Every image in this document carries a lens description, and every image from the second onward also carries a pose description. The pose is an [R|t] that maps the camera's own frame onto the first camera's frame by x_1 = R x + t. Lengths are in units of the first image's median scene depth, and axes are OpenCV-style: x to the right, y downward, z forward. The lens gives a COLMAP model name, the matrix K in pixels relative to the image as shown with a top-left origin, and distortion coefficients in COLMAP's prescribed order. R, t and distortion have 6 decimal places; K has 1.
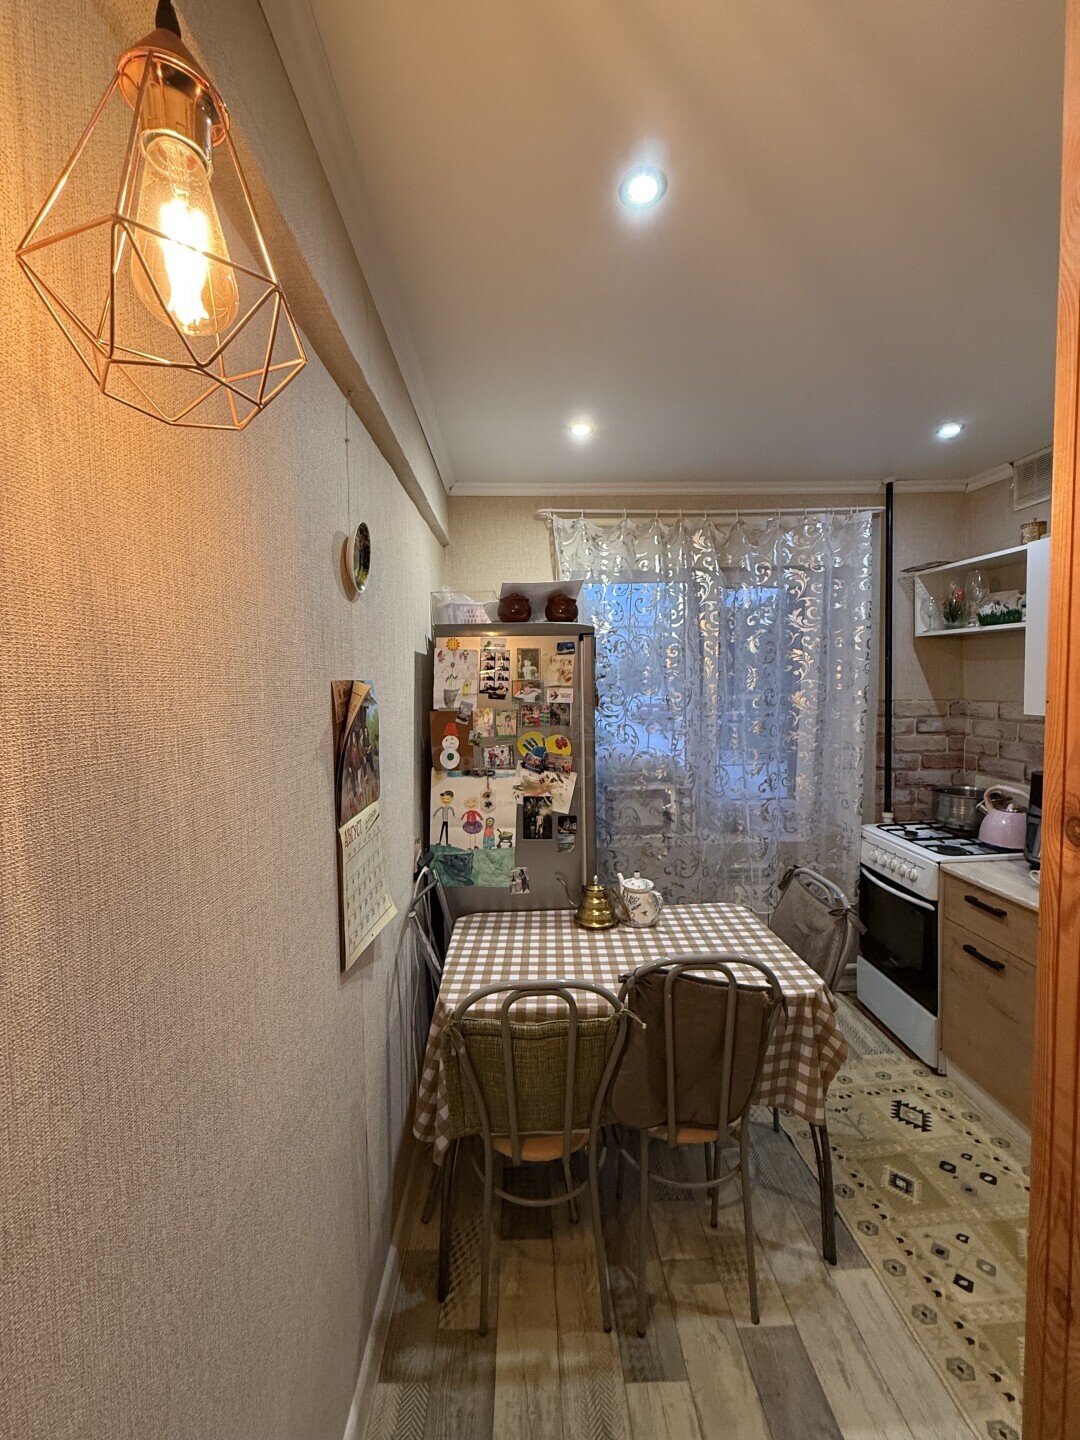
lens RADIAL K [[572.4, 0, 536.8], [0, 572.4, 714.4], [0, 0, 1]] dist [-0.001519, 0.000706]
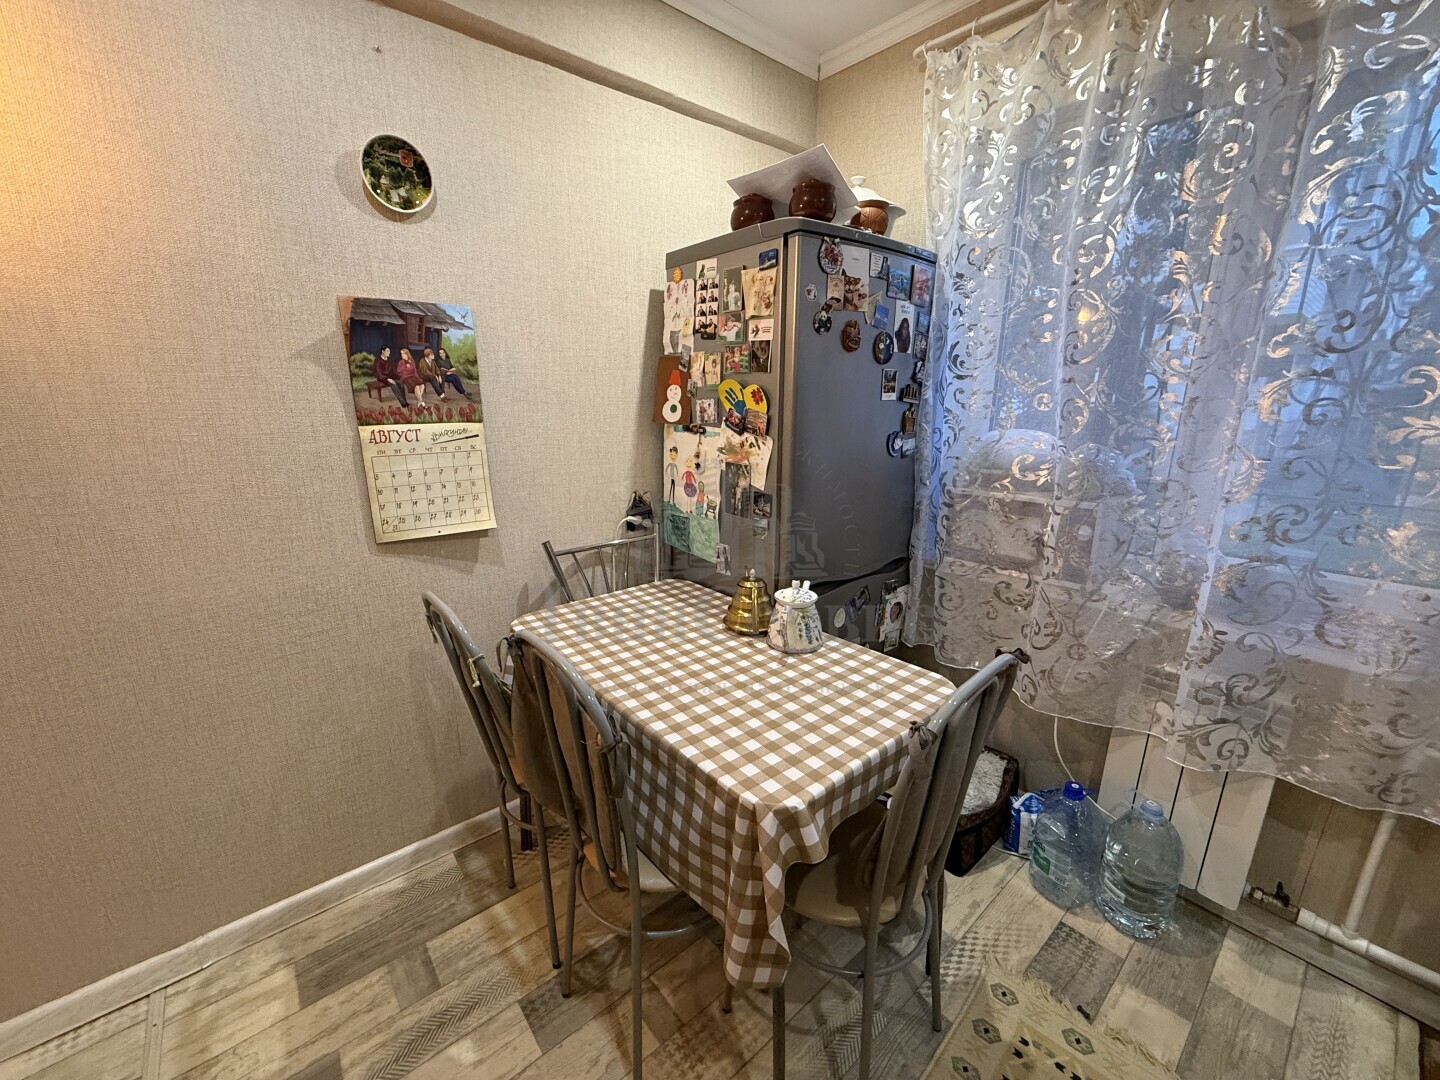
lens RADIAL K [[572.4, 0, 714.7], [0, 572.4, 543.4], [0, 0, 1]] dist [-0.001519, 0.000706]
pose [[0.621842, 0.217145, -0.752436, 0.619841], [-0.056249, 0.970694, 0.233645, 0.065480], [0.781120, -0.102966, 0.615832, 0.462191]]
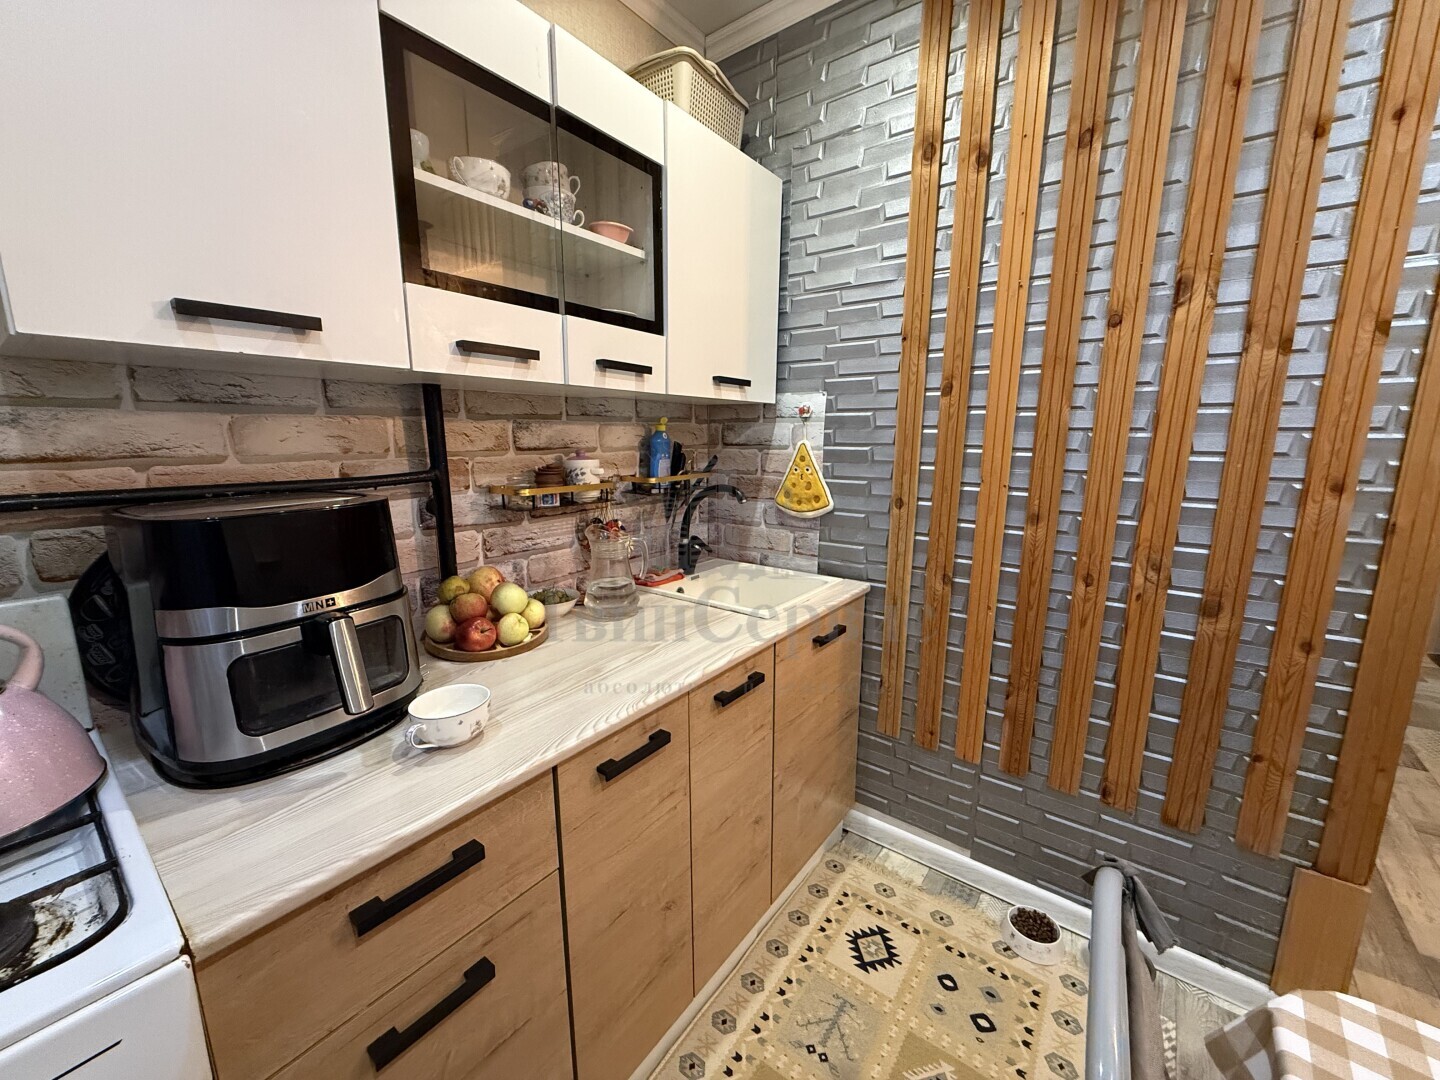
lens RADIAL K [[572.4, 0, 714.7], [0, 572.4, 543.4], [0, 0, 1]] dist [-0.001519, 0.000706]
pose [[-0.771093, -0.091807, 0.630069, 0.433900], [0.062280, 0.973930, 0.218130, 0.064051], [-0.633669, 0.207439, -0.745273, 1.084206]]
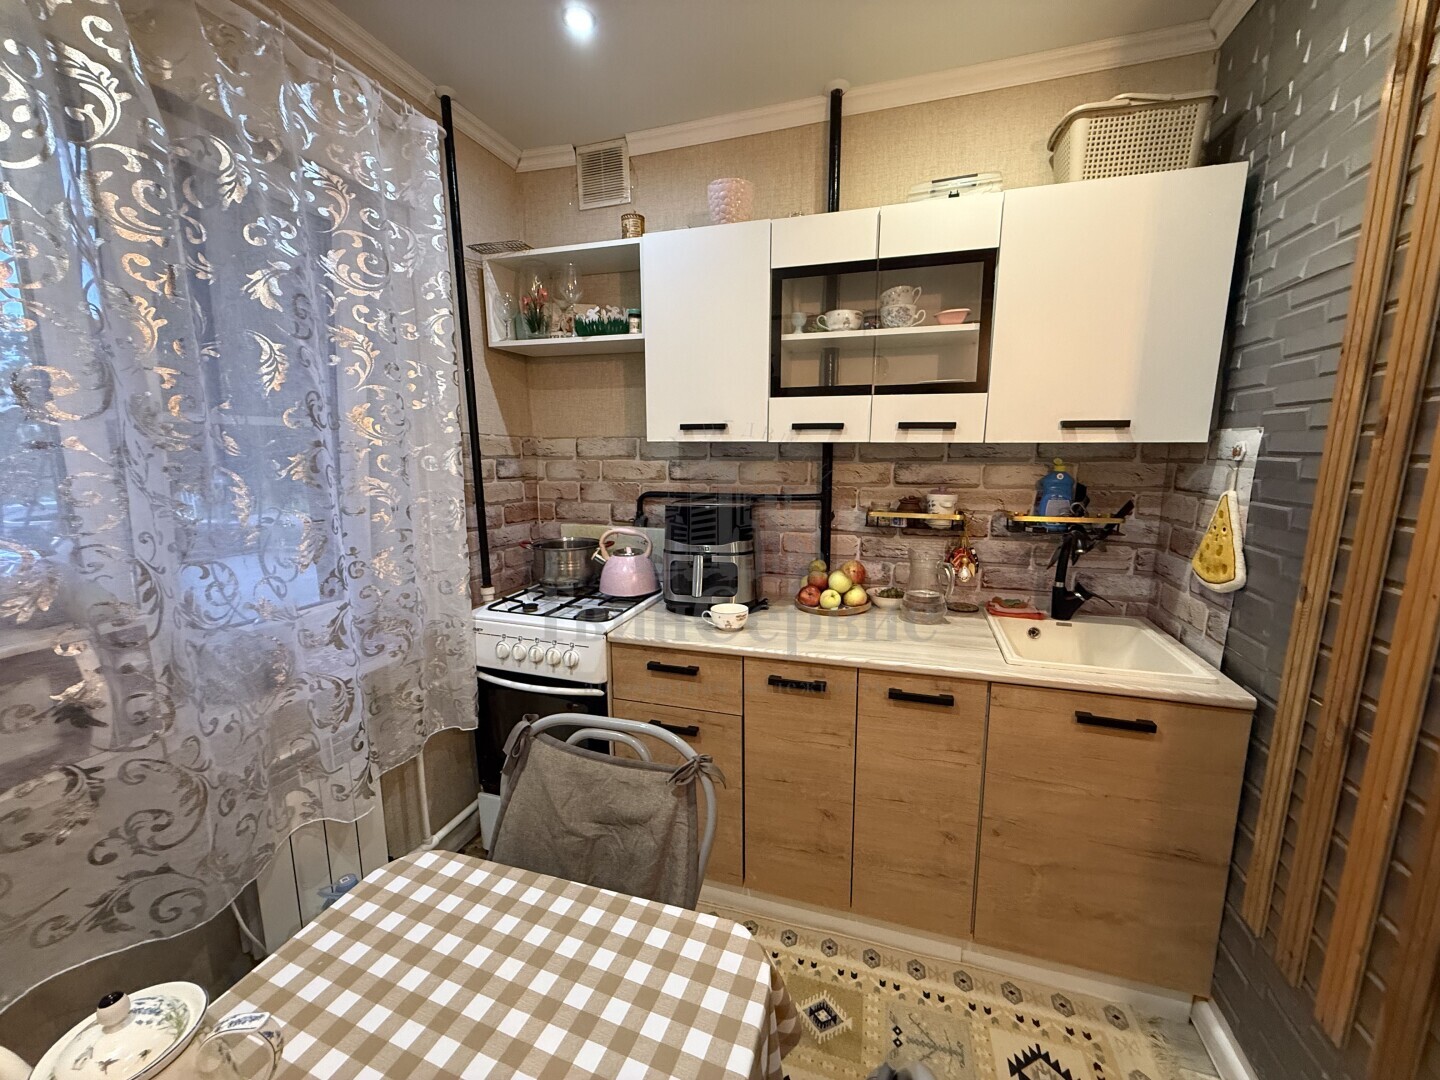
lens RADIAL K [[572.4, 0, 714.7], [0, 572.4, 543.4], [0, 0, 1]] dist [-0.001519, 0.000706]
pose [[0.345792, -0.128856, 0.929421, 0.057047], [0.052729, 0.991629, 0.117863, 0.060540], [-0.936828, 0.008251, 0.349692, 0.640112]]
